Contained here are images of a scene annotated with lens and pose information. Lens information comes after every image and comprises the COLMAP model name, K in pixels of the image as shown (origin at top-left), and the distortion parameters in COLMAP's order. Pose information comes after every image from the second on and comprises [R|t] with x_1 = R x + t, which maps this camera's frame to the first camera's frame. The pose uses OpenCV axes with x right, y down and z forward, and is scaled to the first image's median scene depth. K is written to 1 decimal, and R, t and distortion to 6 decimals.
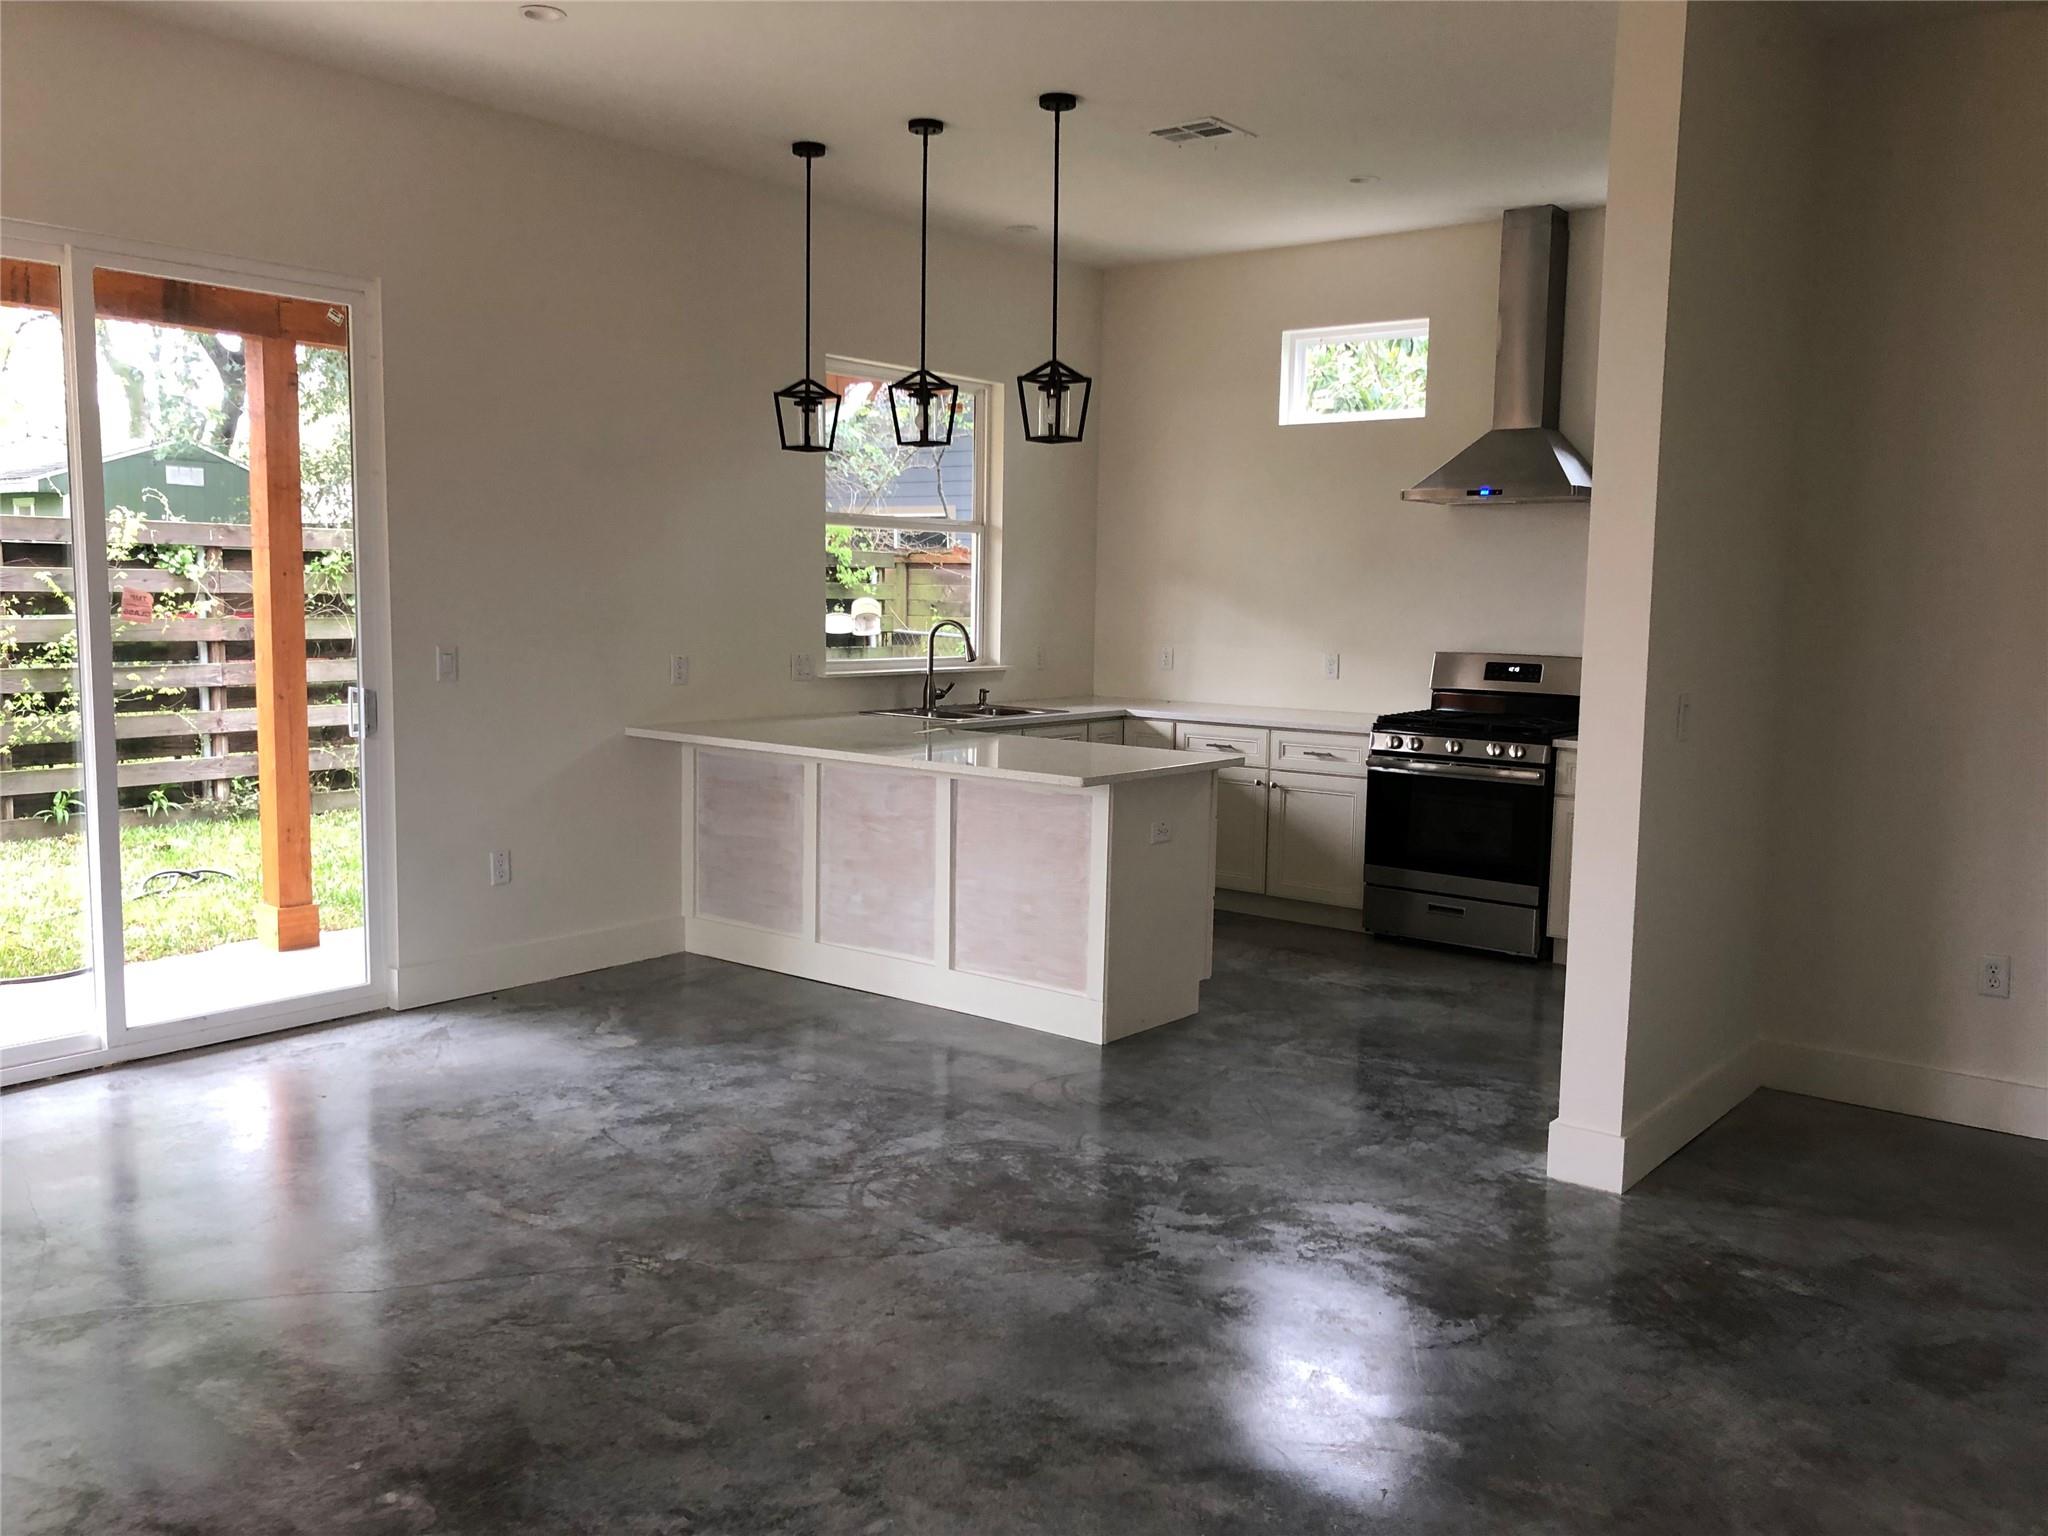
lens RADIAL K [[1658.8, 0, 1024.0], [0, 1658.8, 768.0], [0, 0, 1]] dist [0.001359, -0.008501]
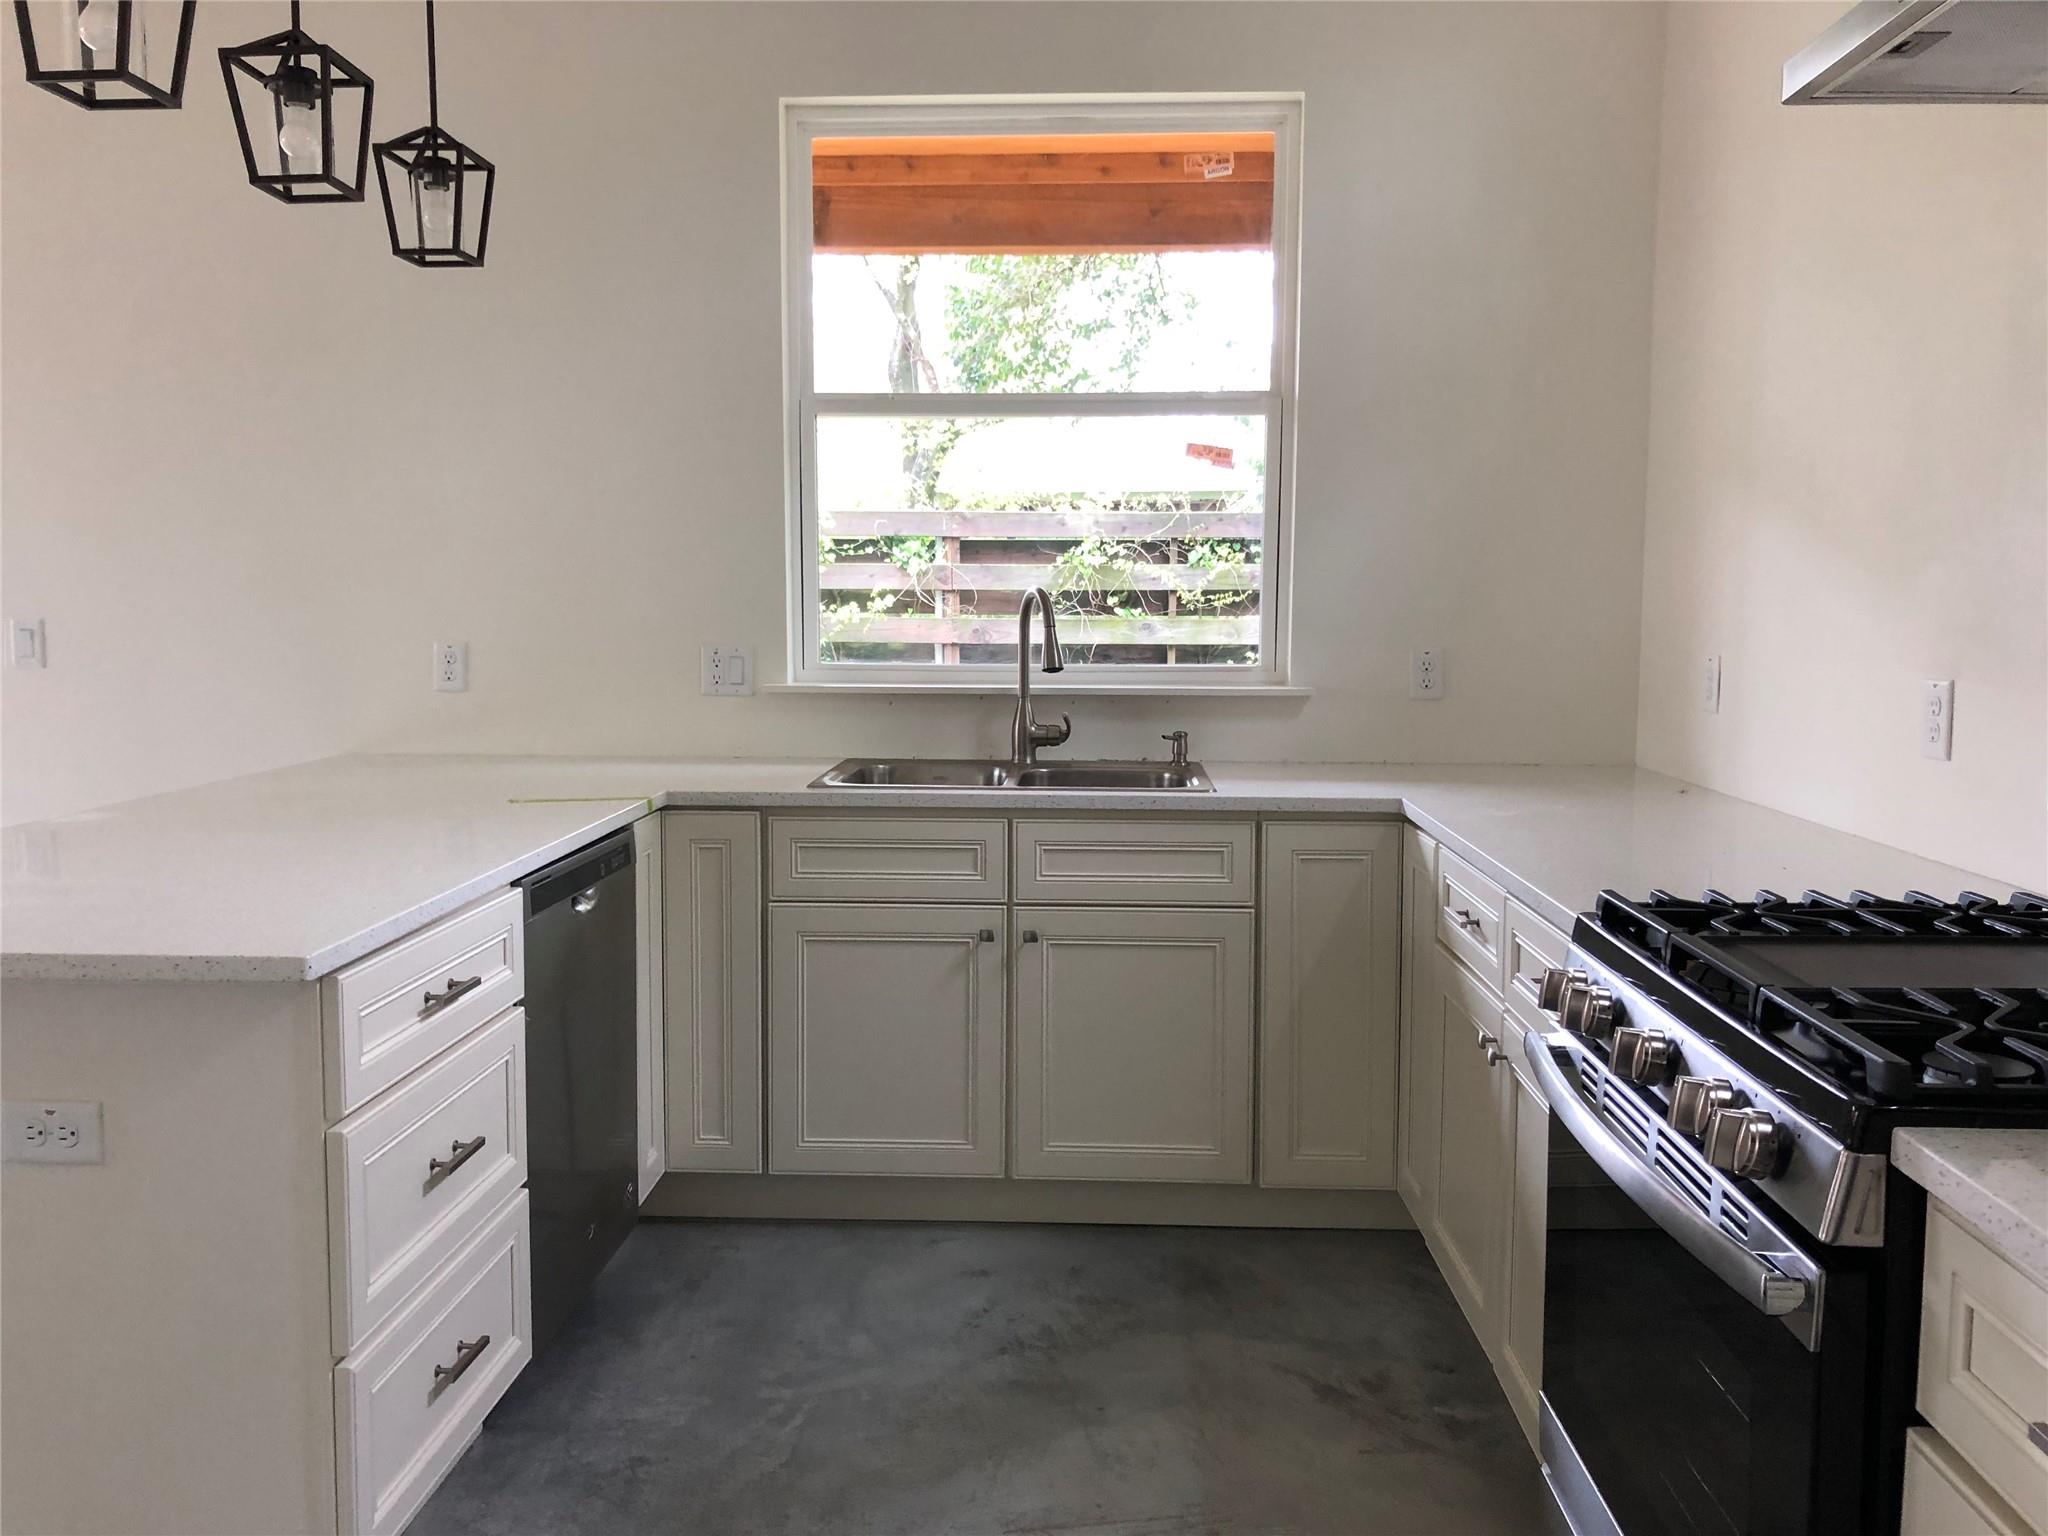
lens RADIAL K [[1658.8, 0, 1024.0], [0, 1658.8, 768.0], [0, 0, 1]] dist [0.001359, -0.008501]
pose [[0.588336, 0.066595, -0.805870, 0.288640], [-0.083184, 0.996300, 0.021602, -0.037347], [0.804326, 0.054326, 0.591699, 0.579521]]
